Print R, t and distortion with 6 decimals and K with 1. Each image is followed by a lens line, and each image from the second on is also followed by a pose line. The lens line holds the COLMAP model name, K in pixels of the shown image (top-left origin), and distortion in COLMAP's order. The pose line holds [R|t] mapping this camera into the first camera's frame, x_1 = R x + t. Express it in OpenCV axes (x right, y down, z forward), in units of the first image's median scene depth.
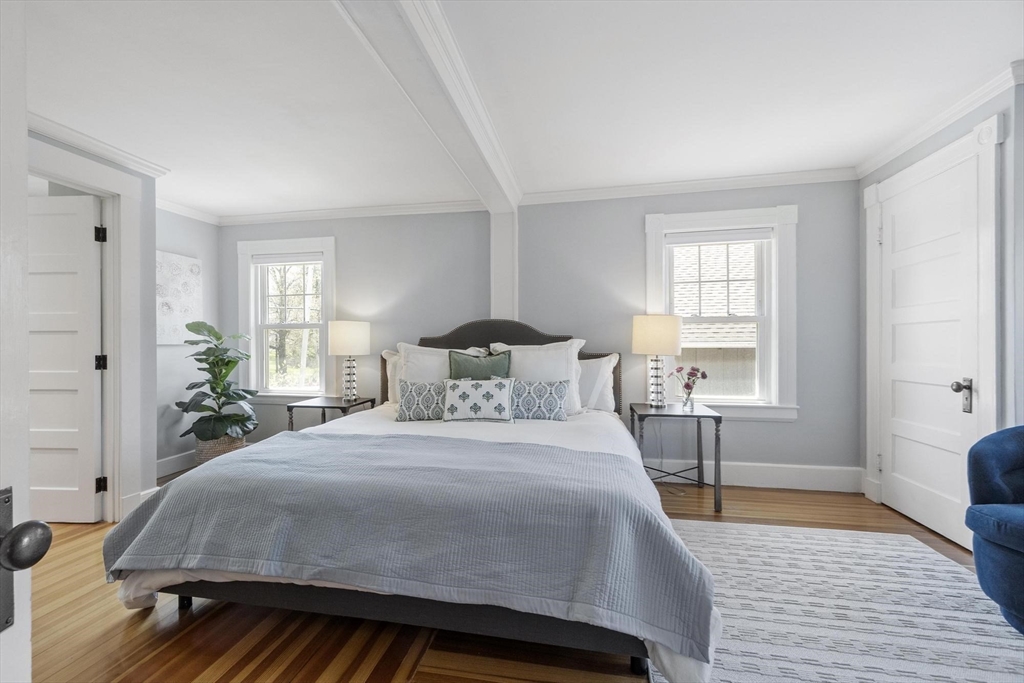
lens RADIAL K [[456.9, 0, 504.1], [0, 456.9, 344.7], [0, 0, 1]] dist [0.008090, -0.000847]
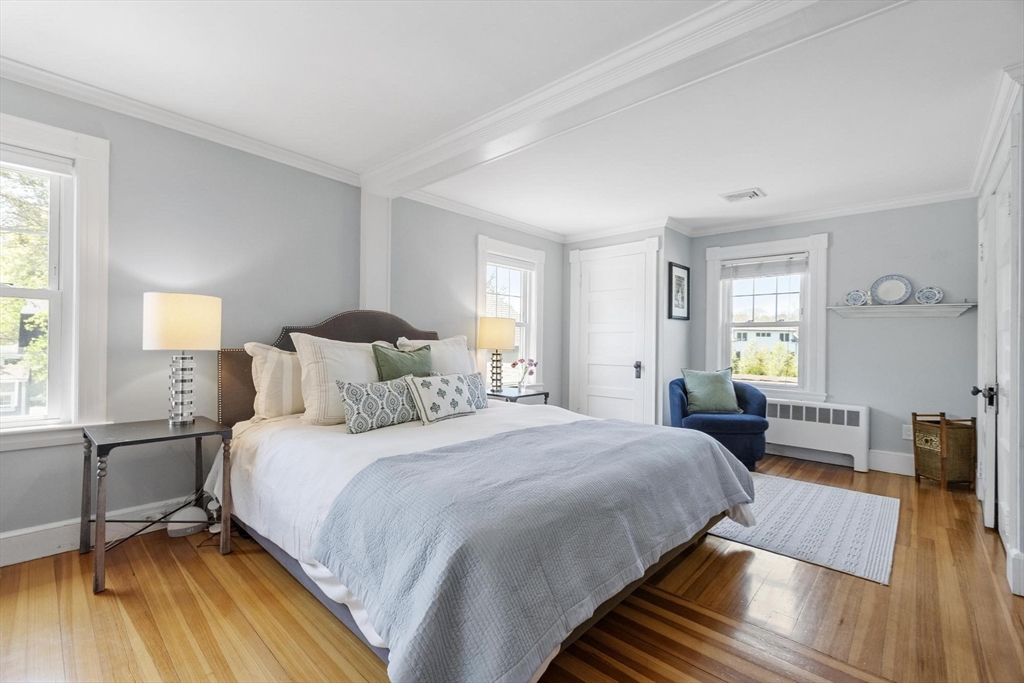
lens RADIAL K [[431.9, 0, 508.5], [0, 431.9, 342.6], [0, 0, 1]] dist [0.001631, 0.000078]
pose [[0.531399, 0.015489, 0.846980, -0.673993], [-0.015247, 0.999846, -0.008718, 0.012475], [-0.846985, -0.008281, 0.531553, 0.354613]]
